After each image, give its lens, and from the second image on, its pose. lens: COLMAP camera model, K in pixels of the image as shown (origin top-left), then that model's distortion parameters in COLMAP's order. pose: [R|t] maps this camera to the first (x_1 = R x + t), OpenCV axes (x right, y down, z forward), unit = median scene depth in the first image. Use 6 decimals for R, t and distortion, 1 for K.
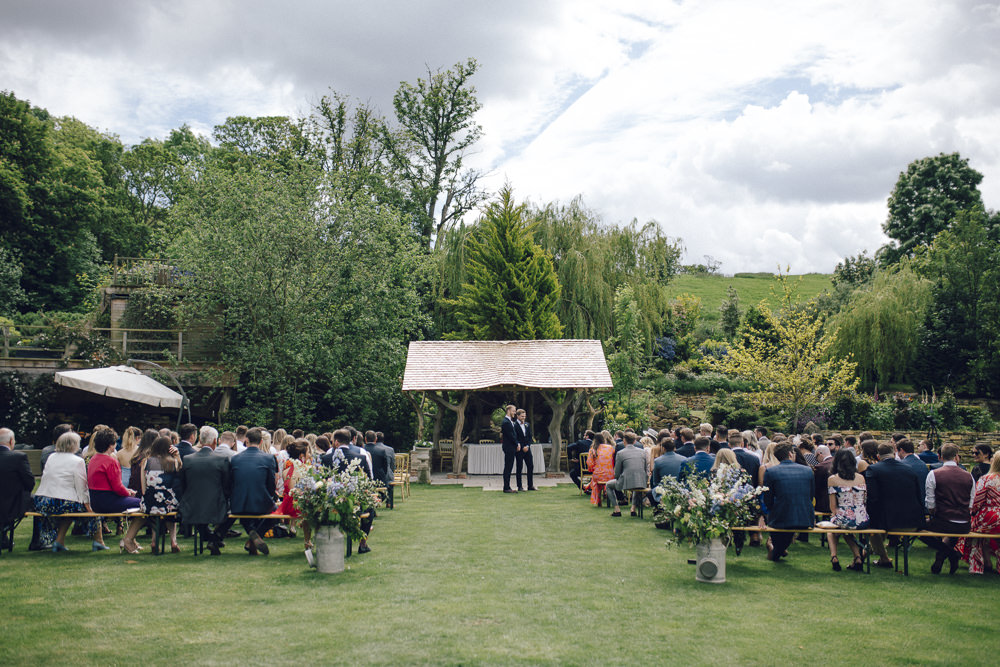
lens RADIAL K [[1012.9, 0, 477.9], [0, 1012.9, 317.8], [0, 0, 1]] dist [-0.043322, 0.103110]
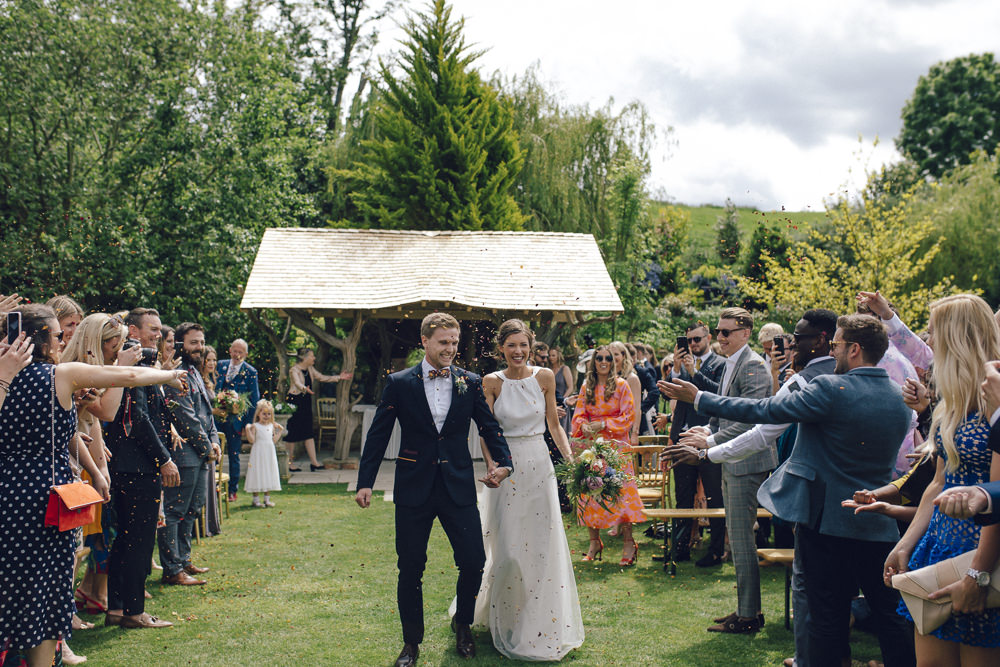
lens RADIAL K [[1099.2, 0, 500.0], [0, 1099.2, 333.5], [0, 0, 1]] dist [-0.024519, 0.035581]
pose [[0.995512, 0.019812, 0.092539, 0.005108], [-0.025975, 0.997490, 0.065872, 0.023509], [-0.091002, -0.067980, 0.993528, 0.221563]]
